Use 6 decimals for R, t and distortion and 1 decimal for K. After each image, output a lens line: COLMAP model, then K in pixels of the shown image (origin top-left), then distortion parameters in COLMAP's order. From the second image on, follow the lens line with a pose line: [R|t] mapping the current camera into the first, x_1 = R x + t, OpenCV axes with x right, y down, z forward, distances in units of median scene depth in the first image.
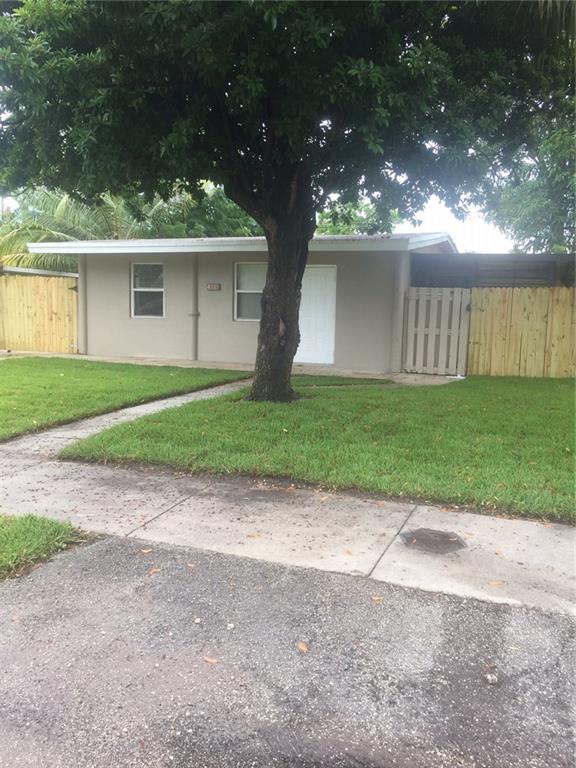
lens RADIAL K [[664.4, 0, 283.3], [0, 664.4, 383.3], [0, 0, 1]] dist [0.074985, -0.100766]
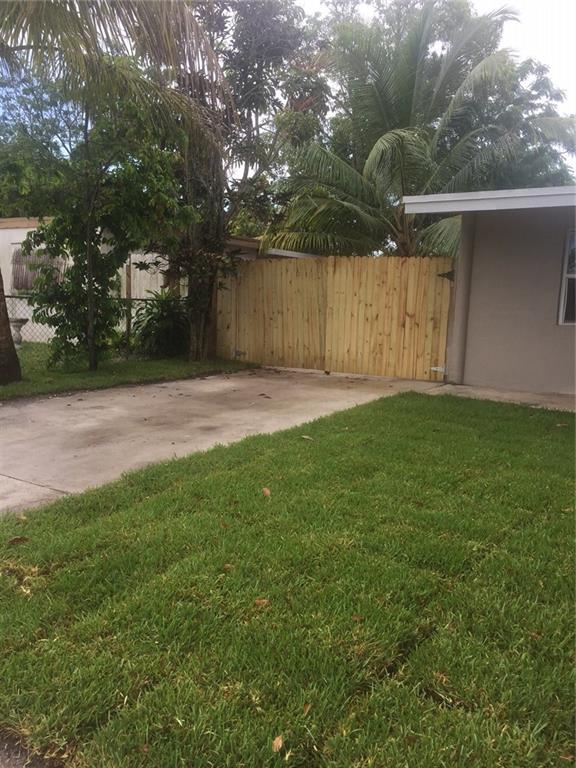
lens RADIAL K [[664.4, 0, 290.0], [0, 664.4, 388.2], [0, 0, 1]] dist [0.074985, -0.100766]
pose [[0.974830, 0.037949, -0.219696, -0.676138], [-0.033308, 0.999138, 0.024792, -0.106056], [0.220447, -0.016851, 0.975253, 0.806677]]
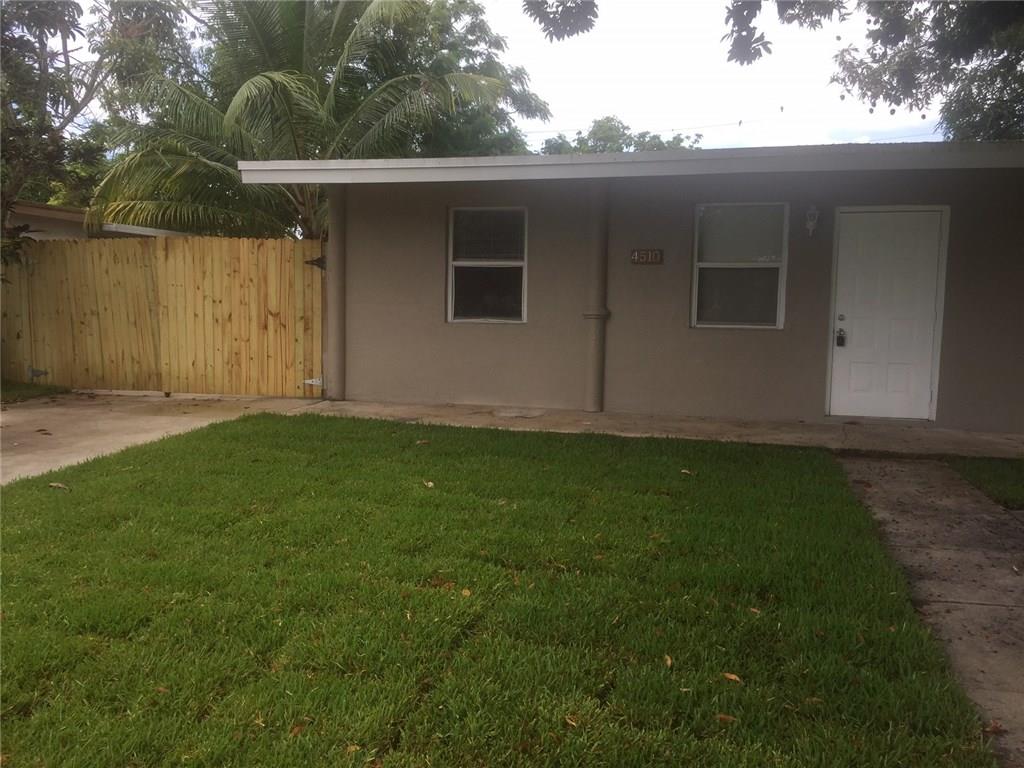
lens RADIAL K [[885.9, 0, 511.1], [0, 885.9, 376.5], [0, 0, 1]] dist [0.074985, -0.100766]
pose [[0.993373, -0.018379, 0.113453, -0.533775], [0.020058, 0.999705, -0.013671, -0.104438], [-0.113168, 0.015856, 0.993449, 0.762827]]
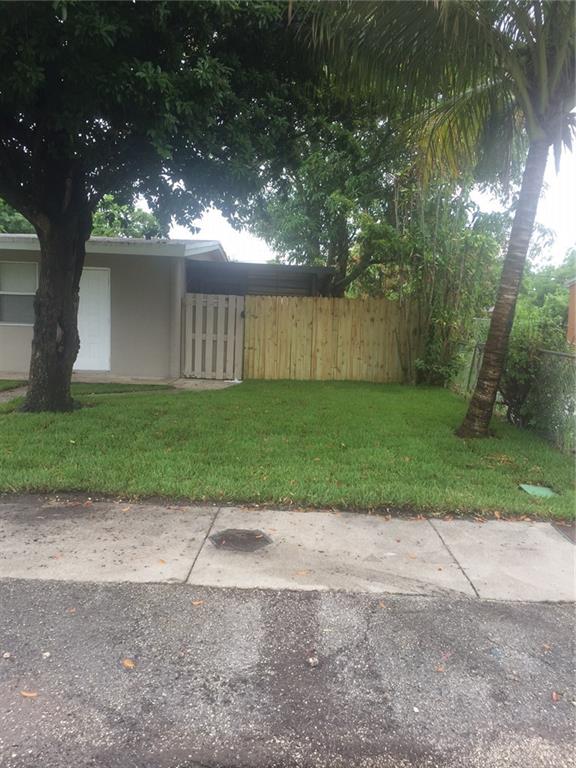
lens RADIAL K [[664.4, 0, 291.5], [0, 664.4, 384.3], [0, 0, 1]] dist [0.074985, -0.100766]
pose [[0.937935, -0.023940, 0.345985, -0.023472], [0.026248, 0.999653, -0.001986, -0.000495], [-0.345817, 0.010944, 0.938238, 0.001196]]
